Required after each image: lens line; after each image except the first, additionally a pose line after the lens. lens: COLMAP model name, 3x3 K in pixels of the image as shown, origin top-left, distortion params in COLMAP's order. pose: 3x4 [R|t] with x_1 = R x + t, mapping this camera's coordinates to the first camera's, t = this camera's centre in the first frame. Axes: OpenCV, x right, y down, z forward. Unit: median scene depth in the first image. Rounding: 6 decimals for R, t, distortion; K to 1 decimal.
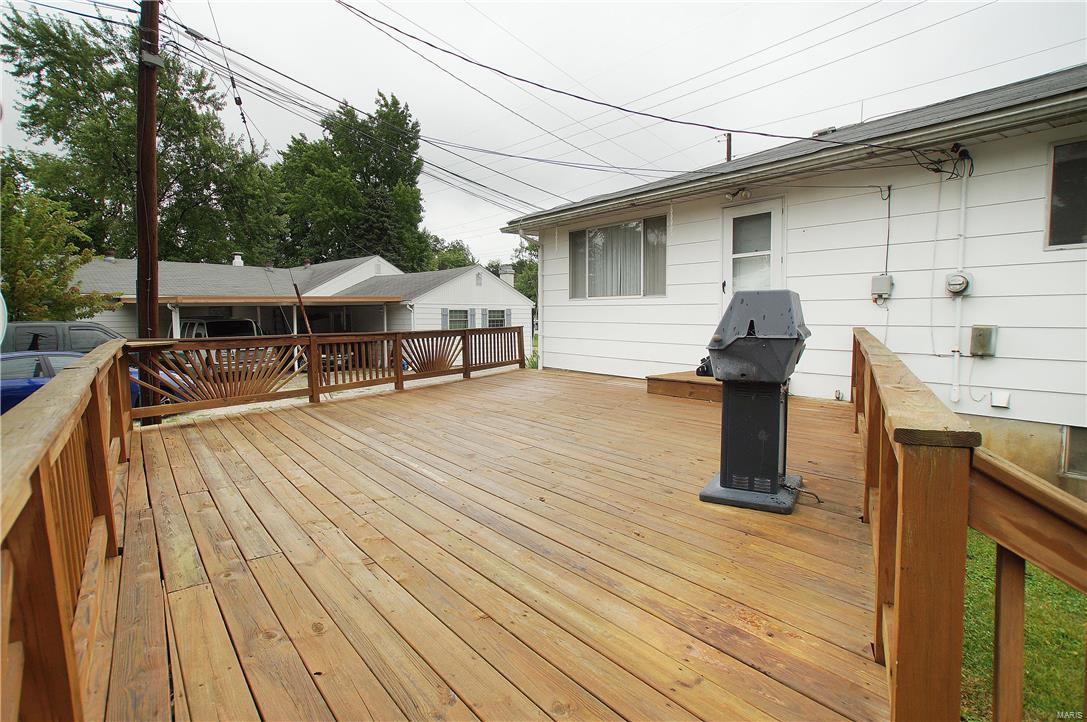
lens RADIAL K [[525.0, 0, 518.8], [0, 525.0, 361.7], [0, 0, 1]] dist [-0.031161, 0.004864]
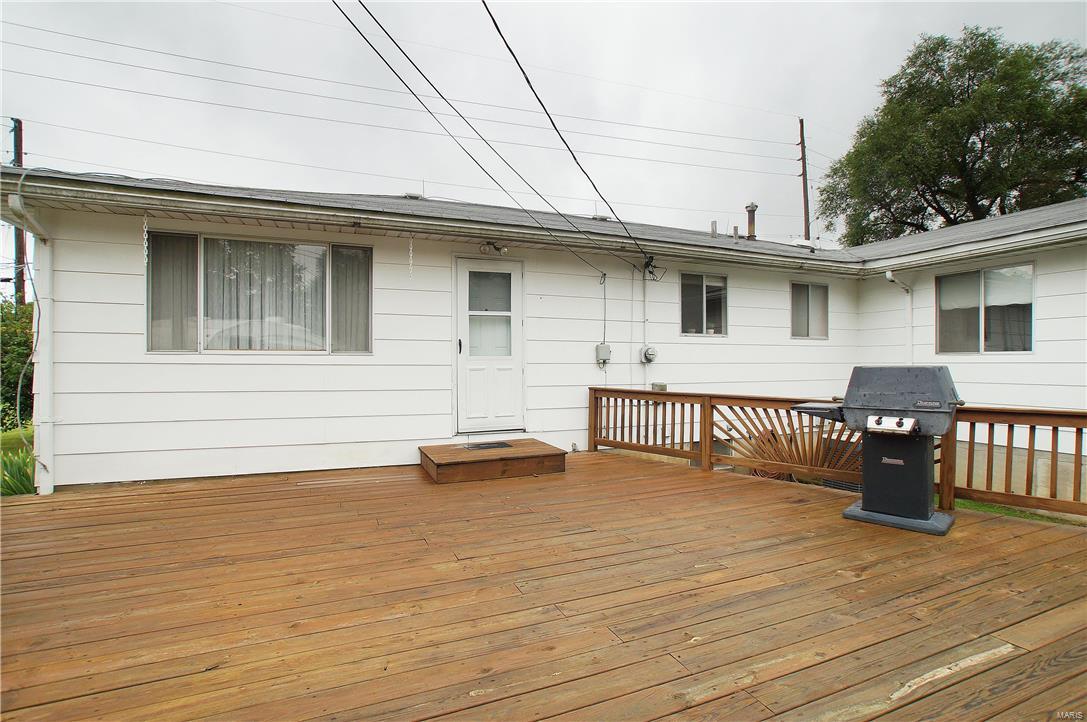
lens RADIAL K [[525.0, 0, 542.2], [0, 525.0, 363.7], [0, 0, 1]] dist [-0.031161, 0.004864]
pose [[0.273500, 0.016085, 0.961737, -0.432294], [0.088773, 0.995171, -0.041890, -0.066219], [-0.957767, 0.096834, 0.270752, 0.650746]]
